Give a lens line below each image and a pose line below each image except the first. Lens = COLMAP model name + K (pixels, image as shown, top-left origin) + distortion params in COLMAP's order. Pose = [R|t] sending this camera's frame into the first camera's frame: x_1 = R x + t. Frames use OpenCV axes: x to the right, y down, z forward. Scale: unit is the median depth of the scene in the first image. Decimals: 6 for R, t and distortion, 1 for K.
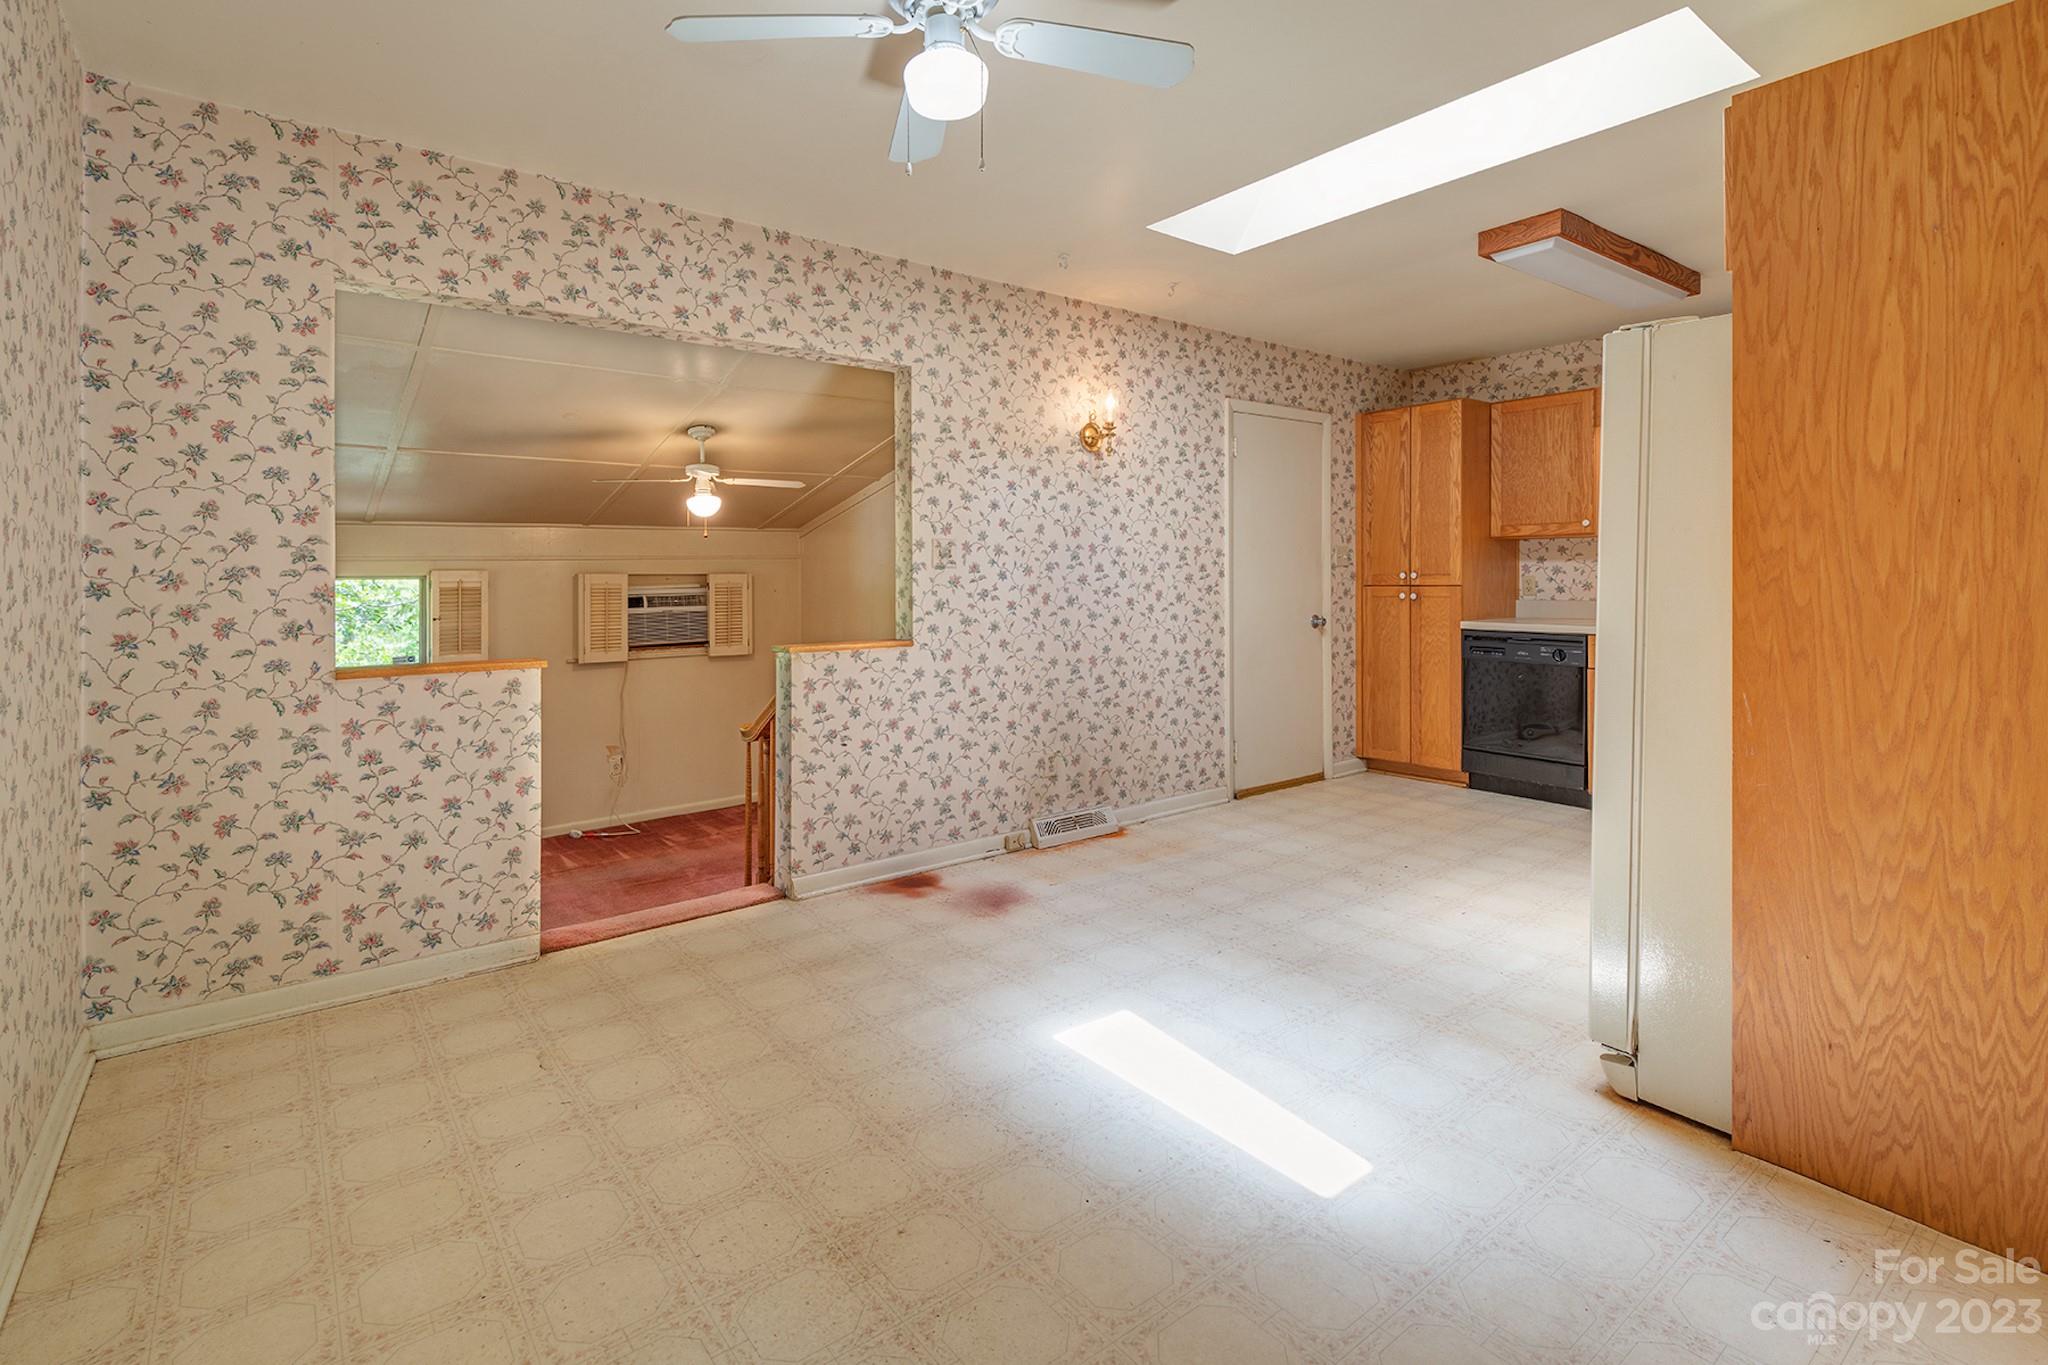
lens RADIAL K [[981.3, 0, 1024.9], [0, 981.3, 584.2], [0, 0, 1]] dist [0.018153, -0.005191]
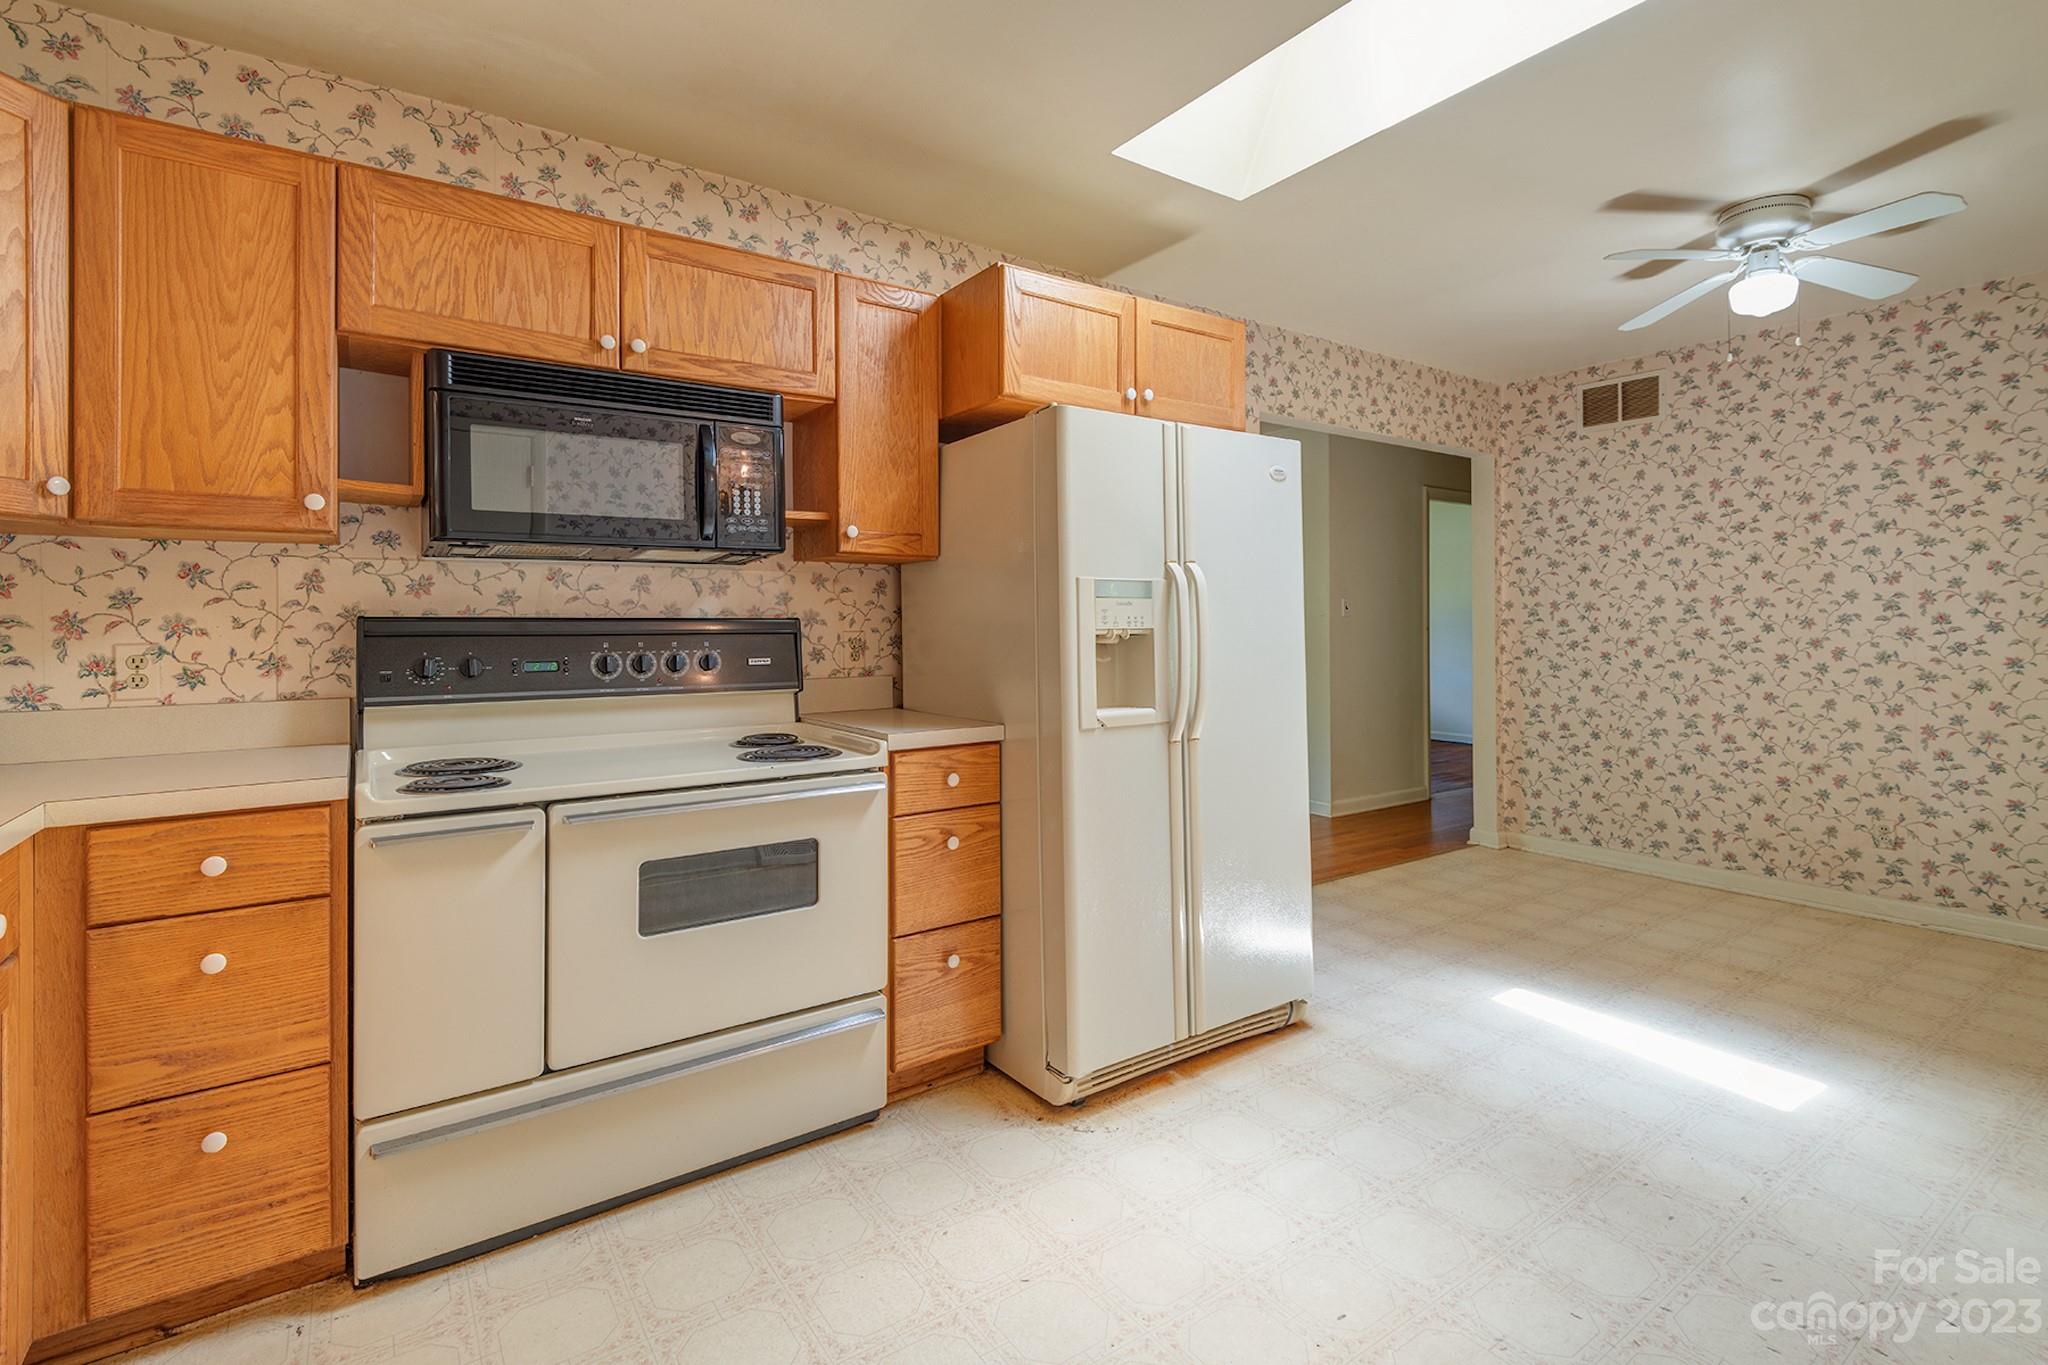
lens RADIAL K [[981.3, 0, 1017.6], [0, 981.3, 624.7], [0, 0, 1]] dist [0.018153, -0.005191]
pose [[-0.999417, 0.011344, 0.032199, 0.390155], [0.011591, 0.999905, 0.007493, -0.011407], [-0.032111, 0.007862, -0.999453, 0.974285]]
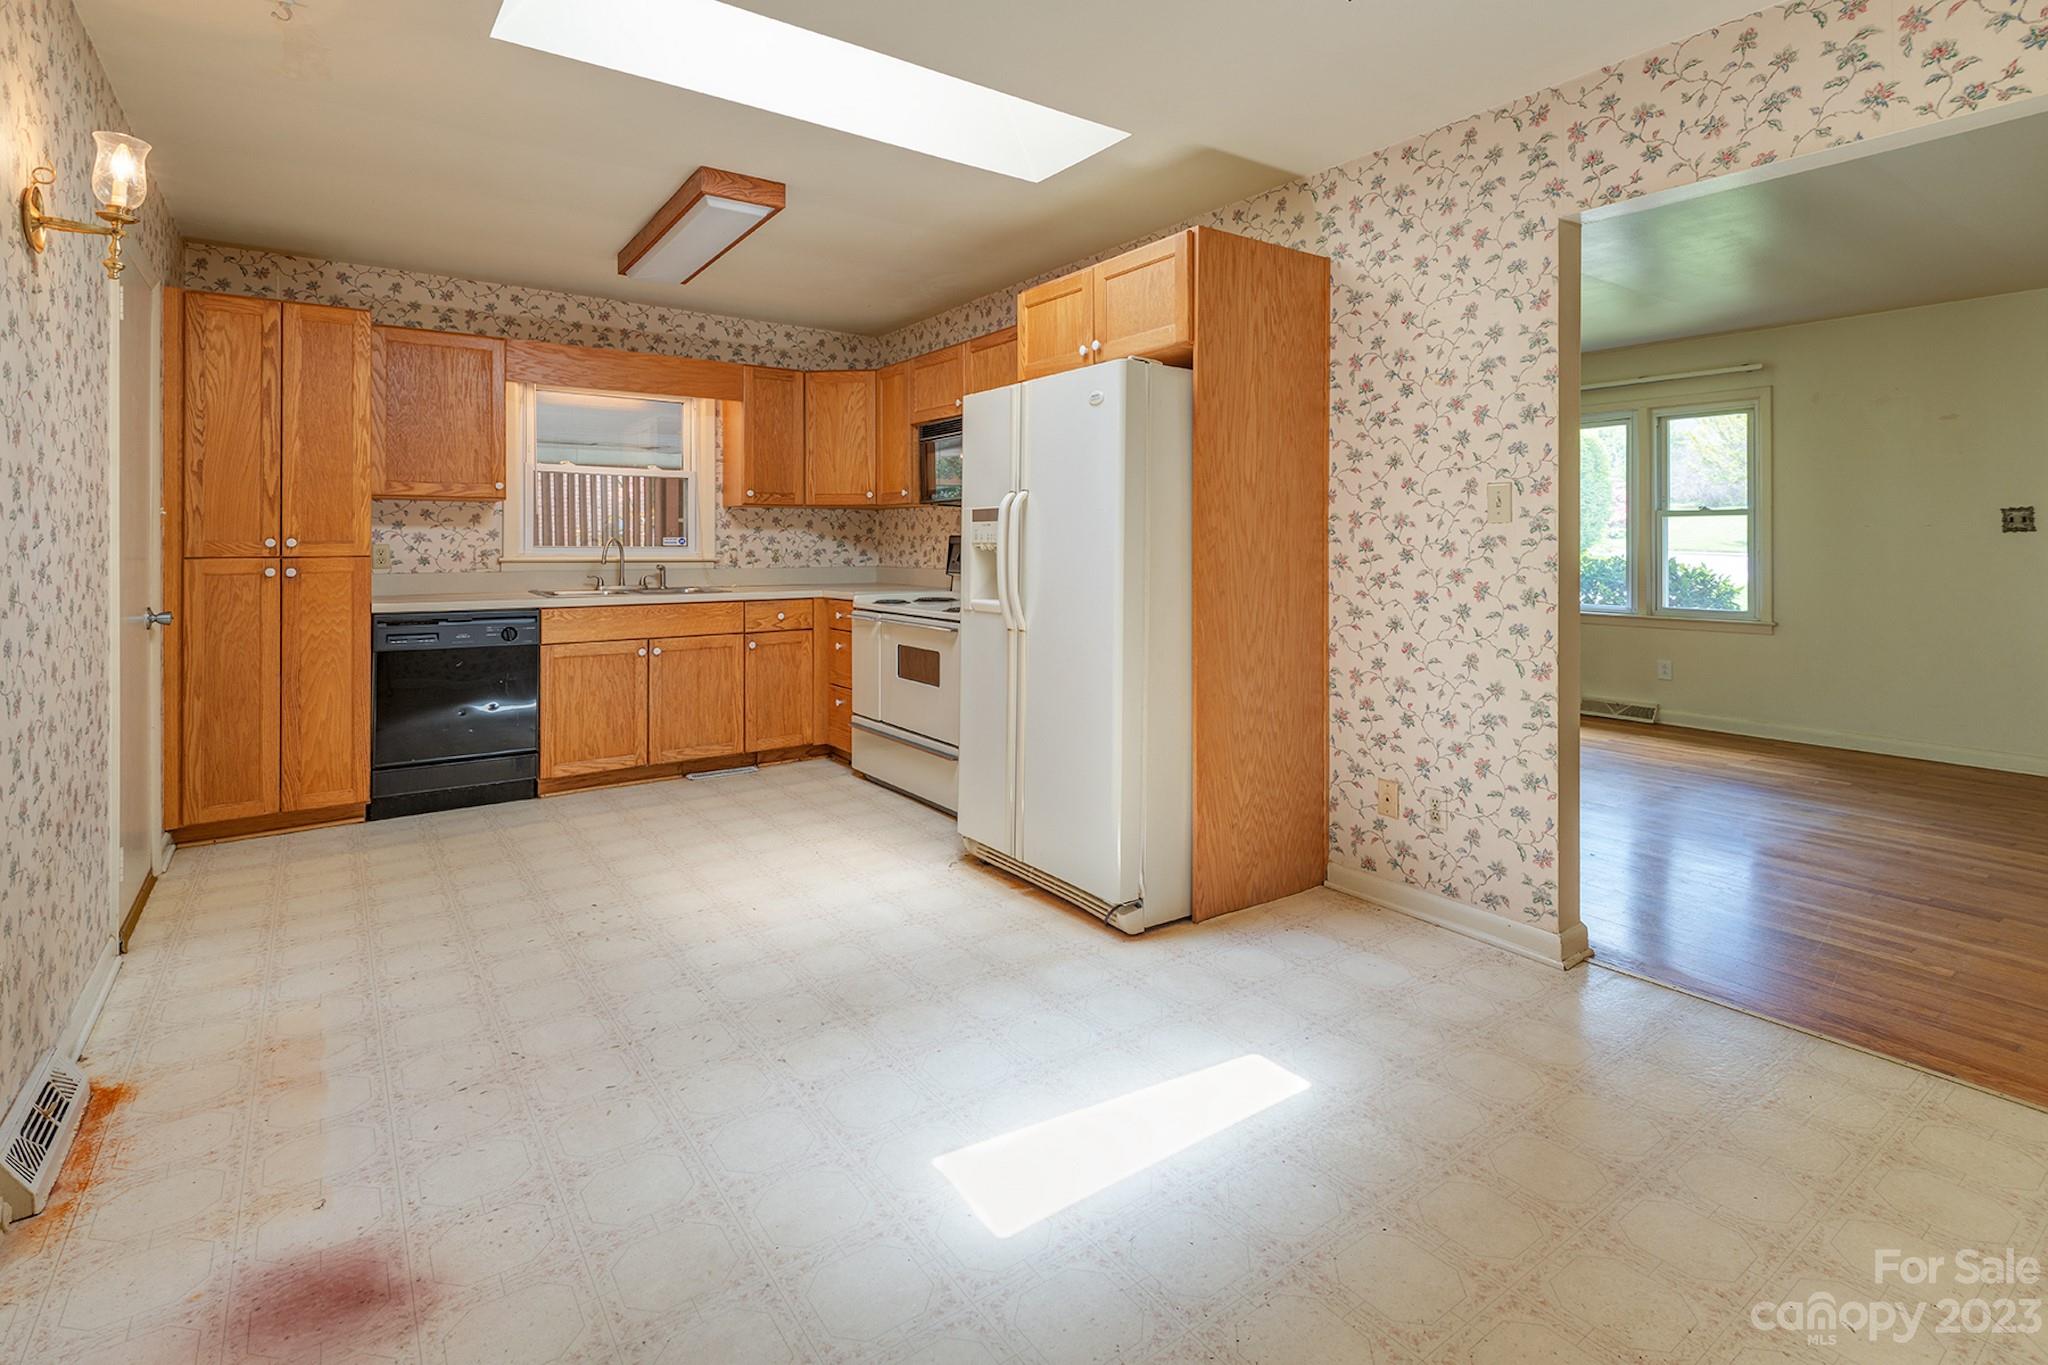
lens RADIAL K [[981.3, 0, 1031.0], [0, 981.3, 552.0], [0, 0, 1]] dist [0.018153, -0.005191]
pose [[0.030794, -0.003422, 0.999520, -0.300326], [0.007208, 0.999969, 0.003201, -0.000729], [-0.999500, 0.007106, 0.030818, 0.457308]]
